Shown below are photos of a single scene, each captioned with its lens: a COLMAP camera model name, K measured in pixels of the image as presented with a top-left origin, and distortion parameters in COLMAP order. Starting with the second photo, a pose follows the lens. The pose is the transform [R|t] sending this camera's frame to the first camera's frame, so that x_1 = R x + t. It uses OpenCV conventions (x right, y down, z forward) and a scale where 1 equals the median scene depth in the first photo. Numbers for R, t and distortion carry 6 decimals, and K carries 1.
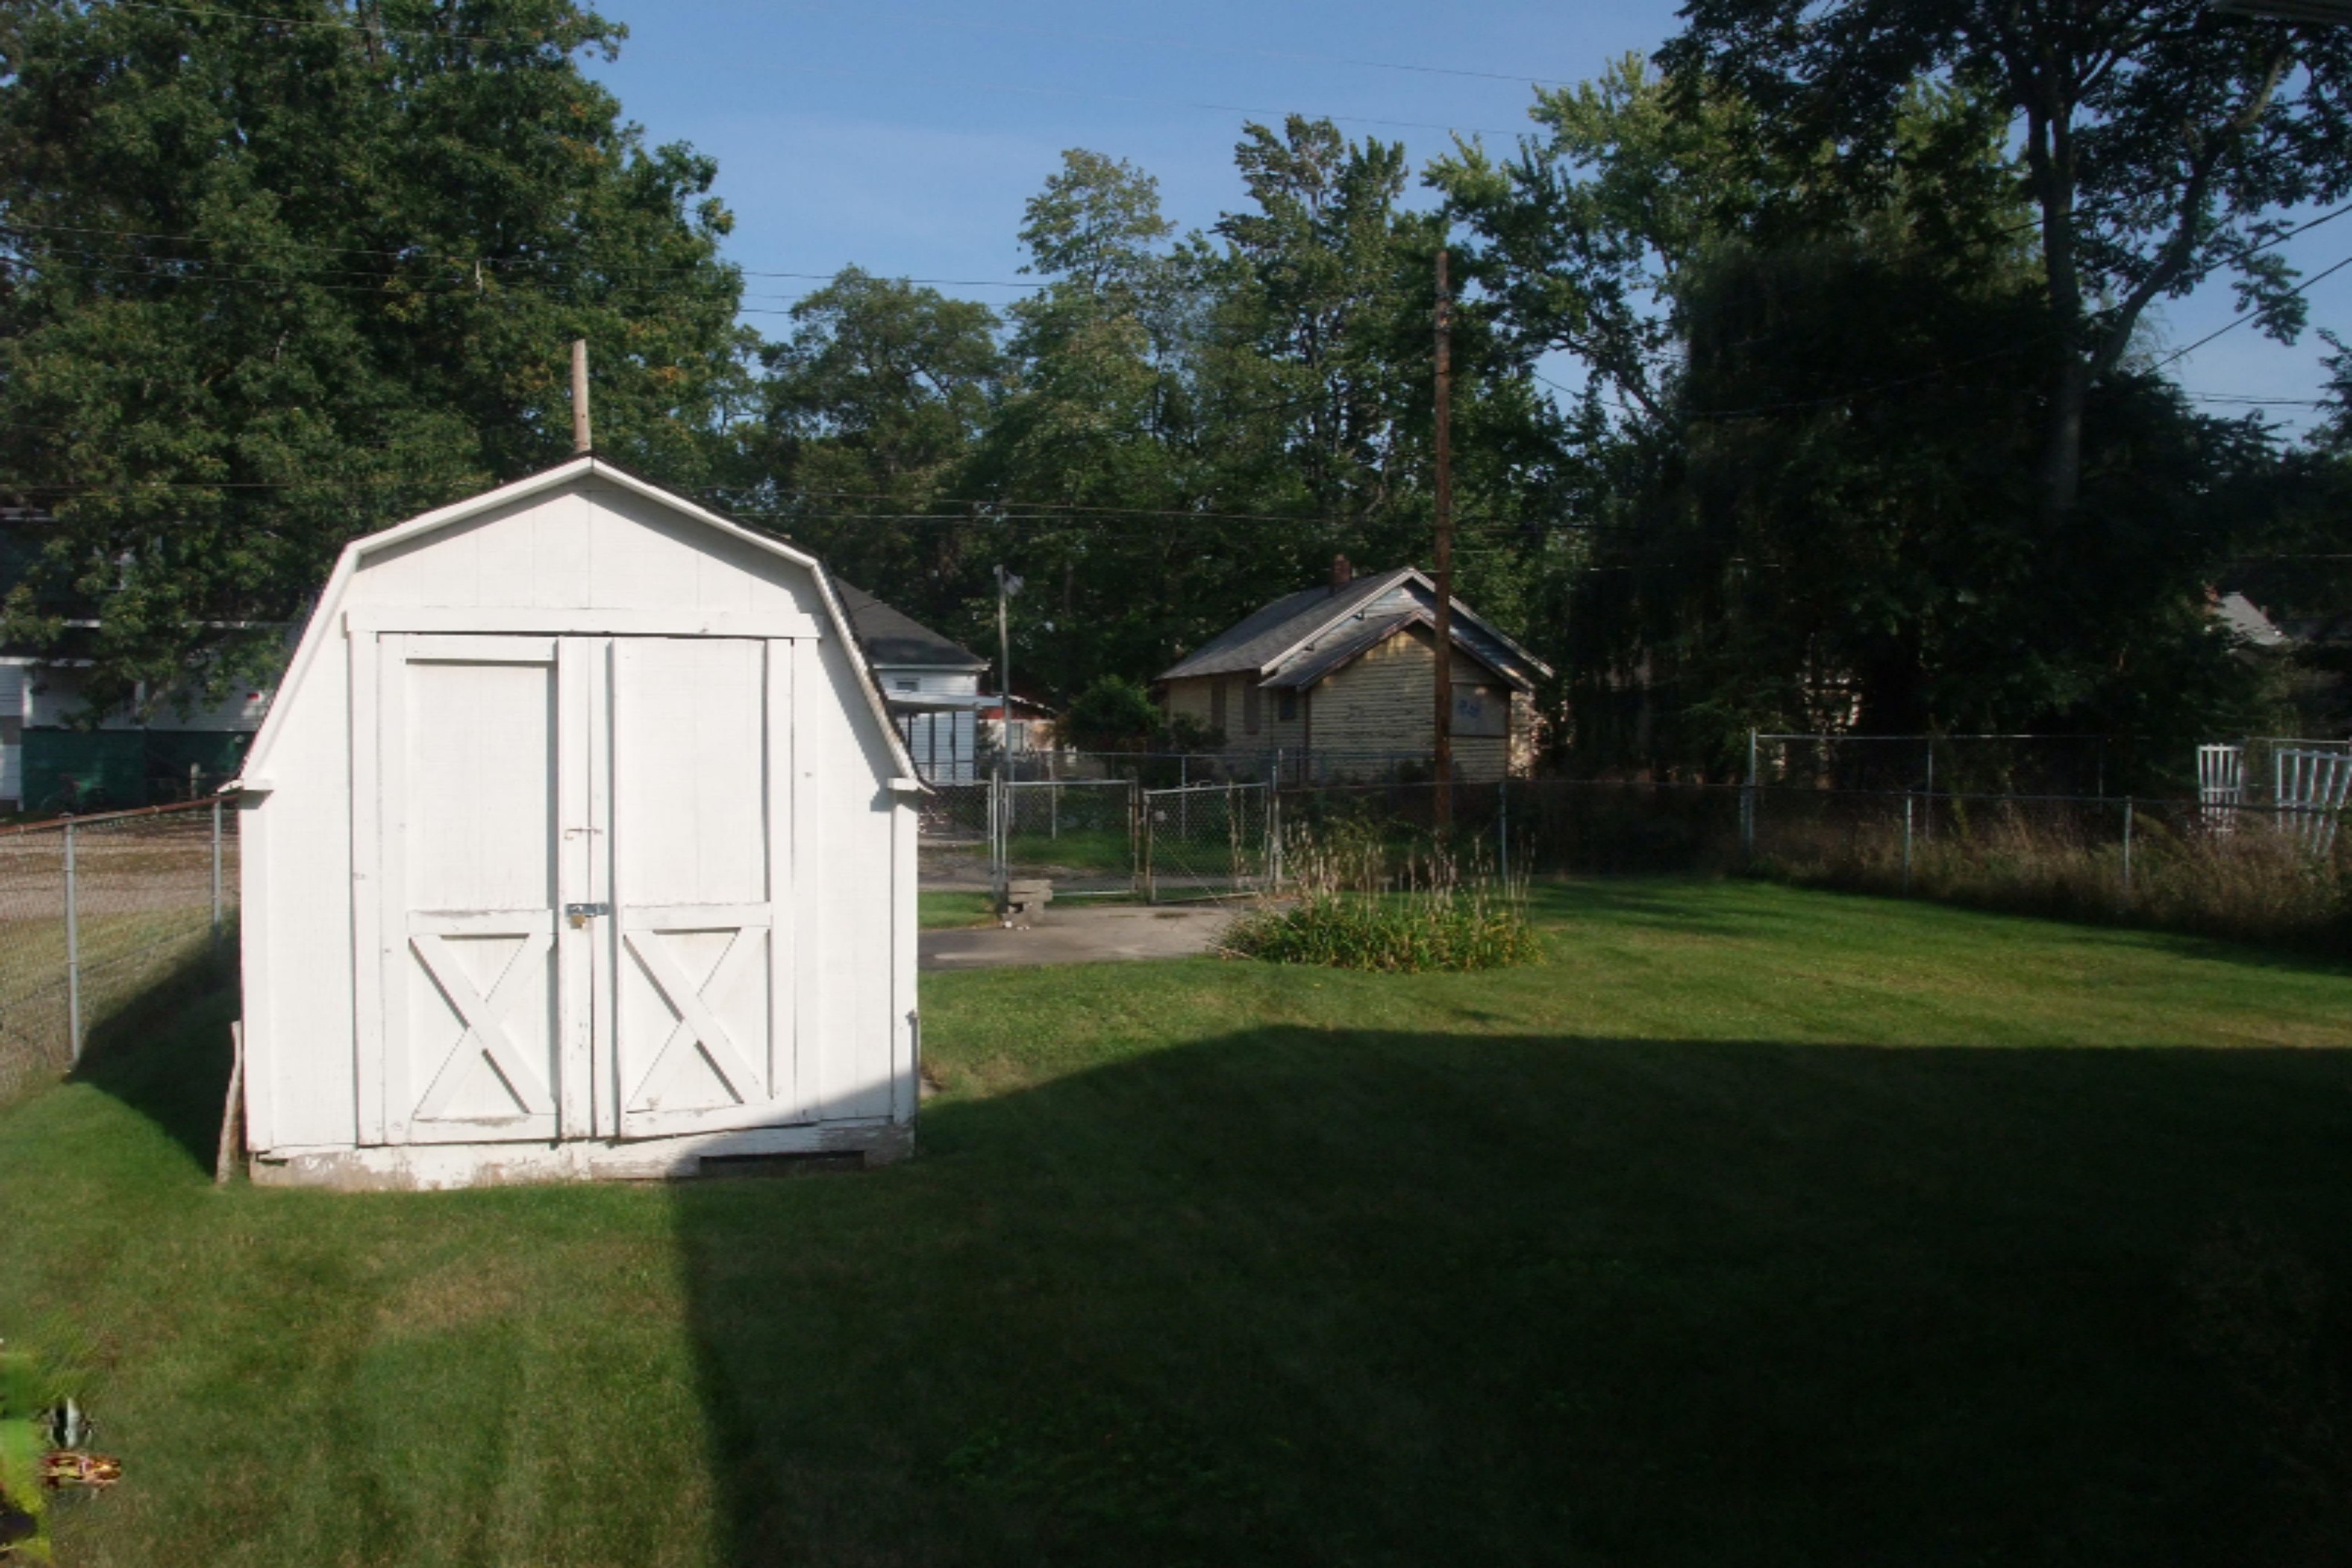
lens RADIAL K [[2070.7, 0, 1031.2], [0, 2070.7, 738.8], [0, 0, 1]] dist [-0.075694, 0.019210]
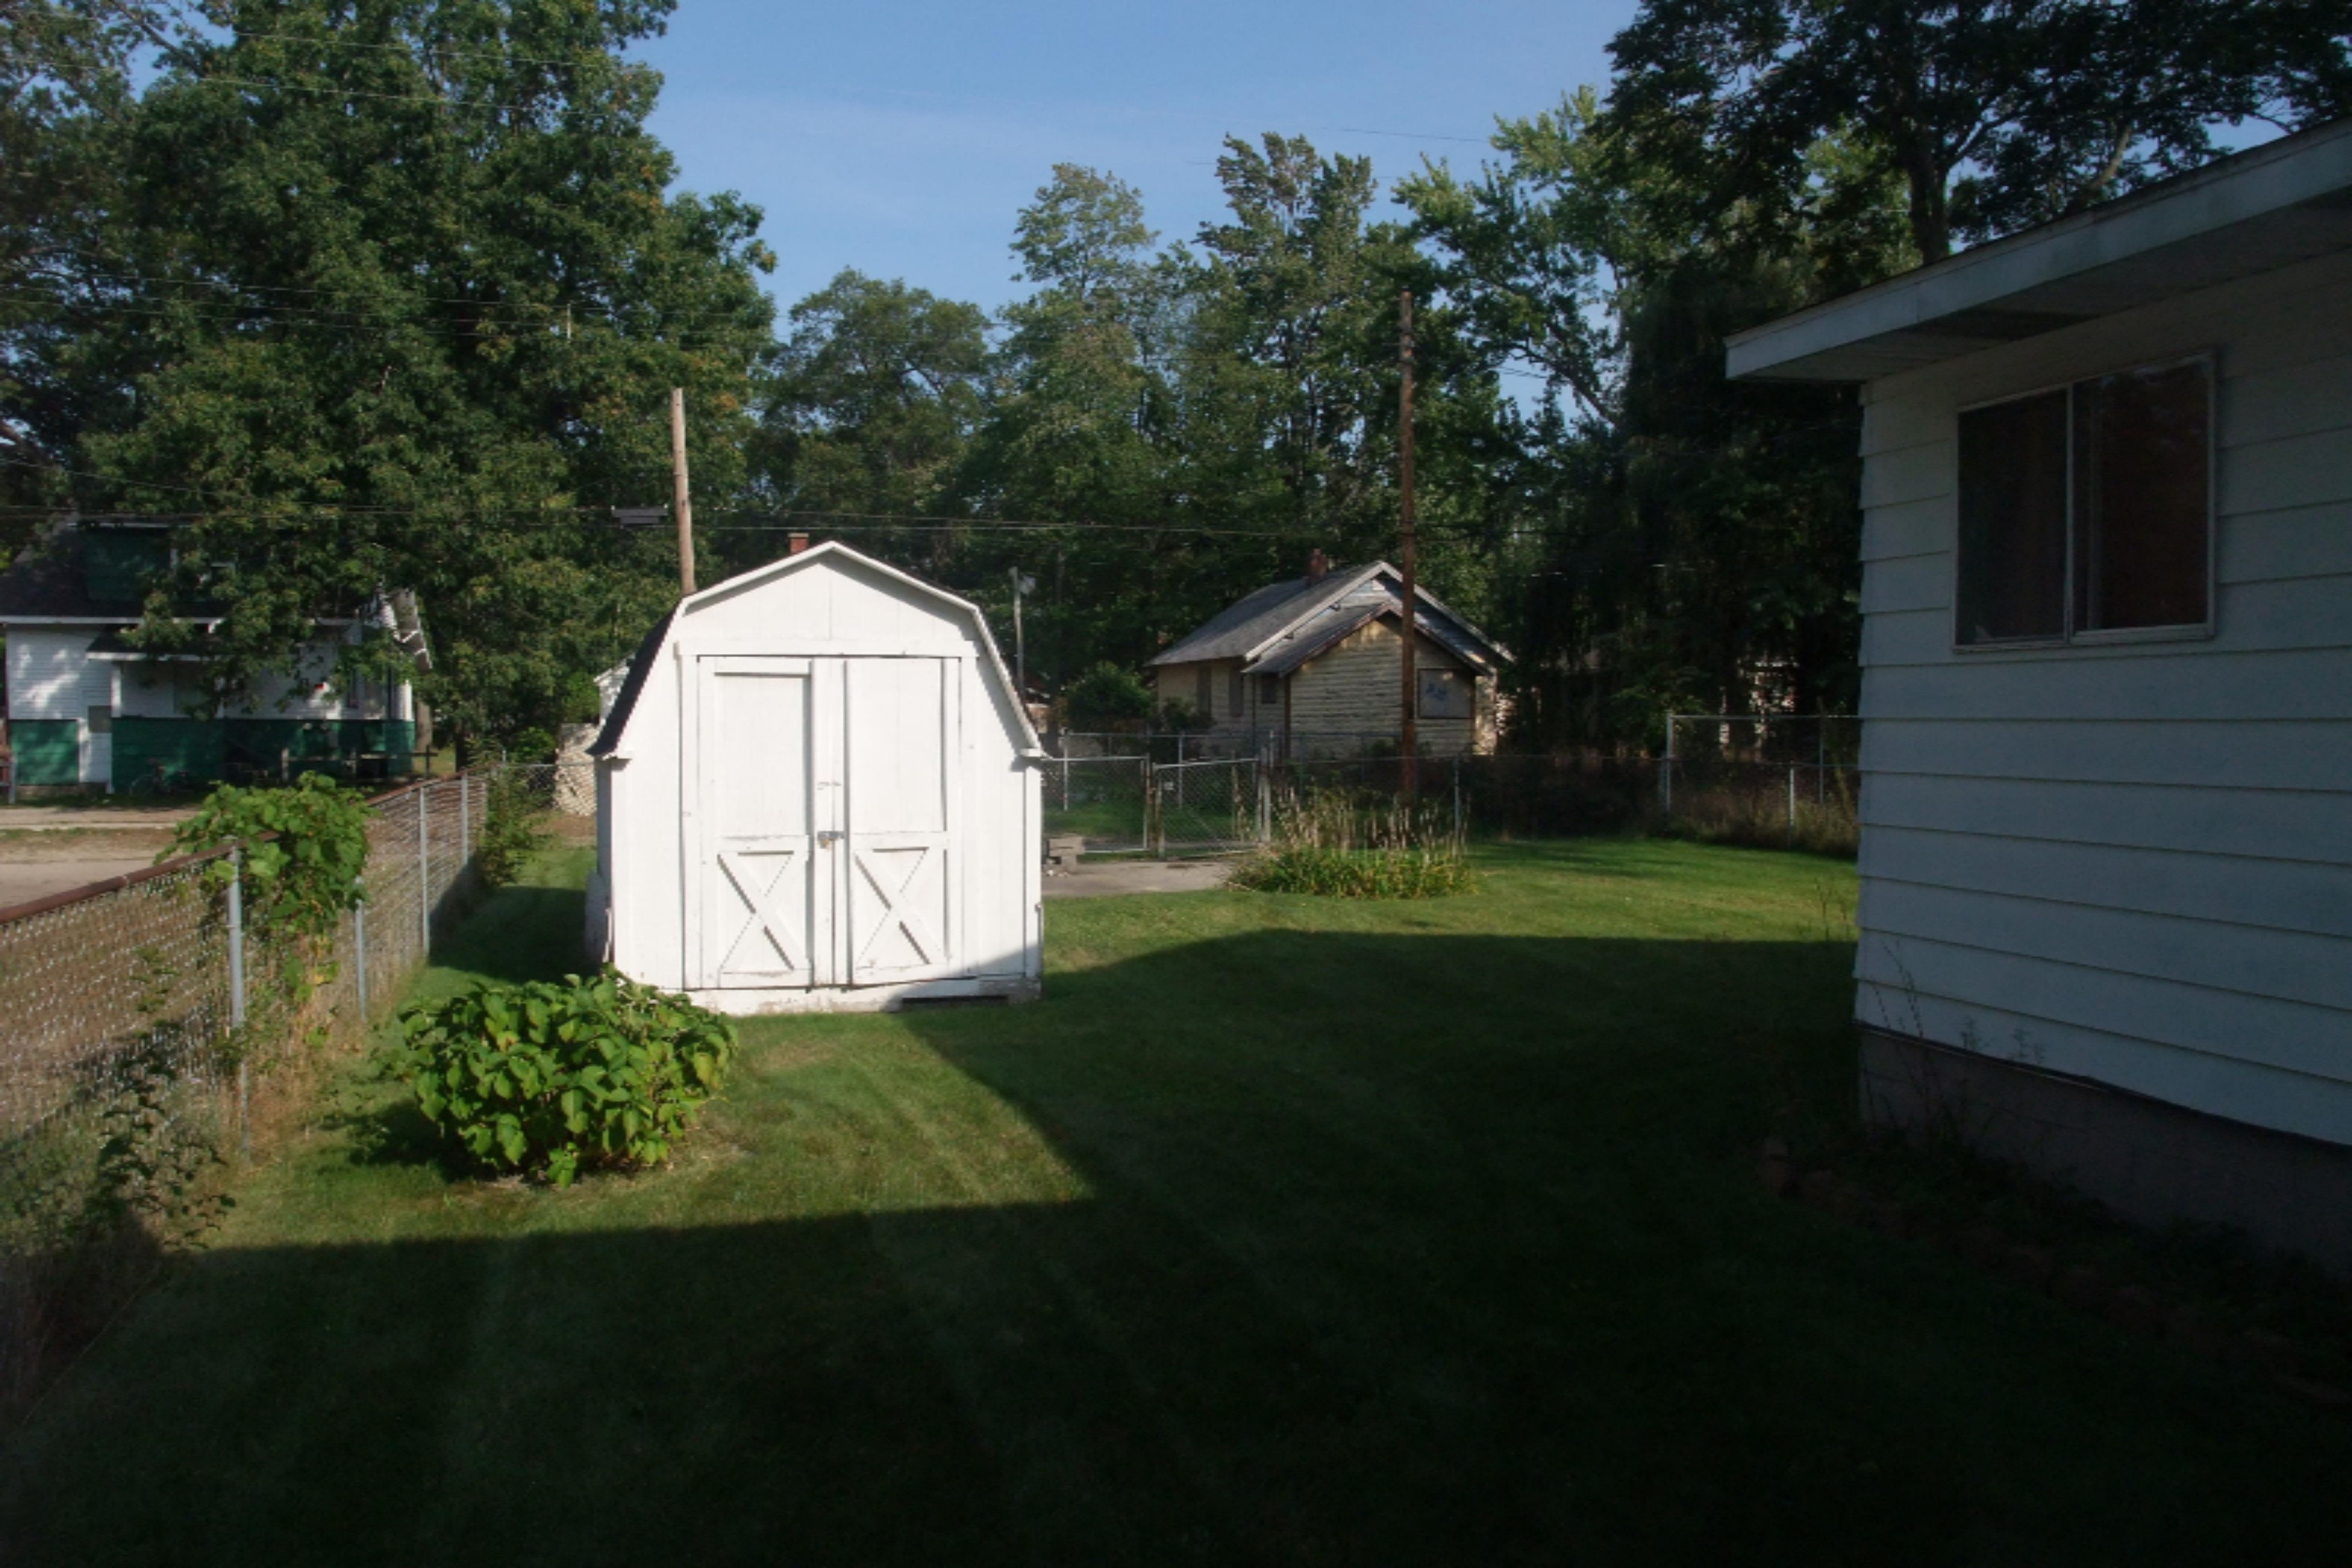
lens RADIAL K [[2070.7, 0, 1031.2], [0, 2070.7, 738.8], [0, 0, 1]] dist [-0.075694, 0.019210]
pose [[0.999928, -0.005370, 0.010726, -0.019062], [0.005283, 0.999953, 0.008179, -0.000214], [-0.010770, -0.008122, 0.999909, -0.124577]]
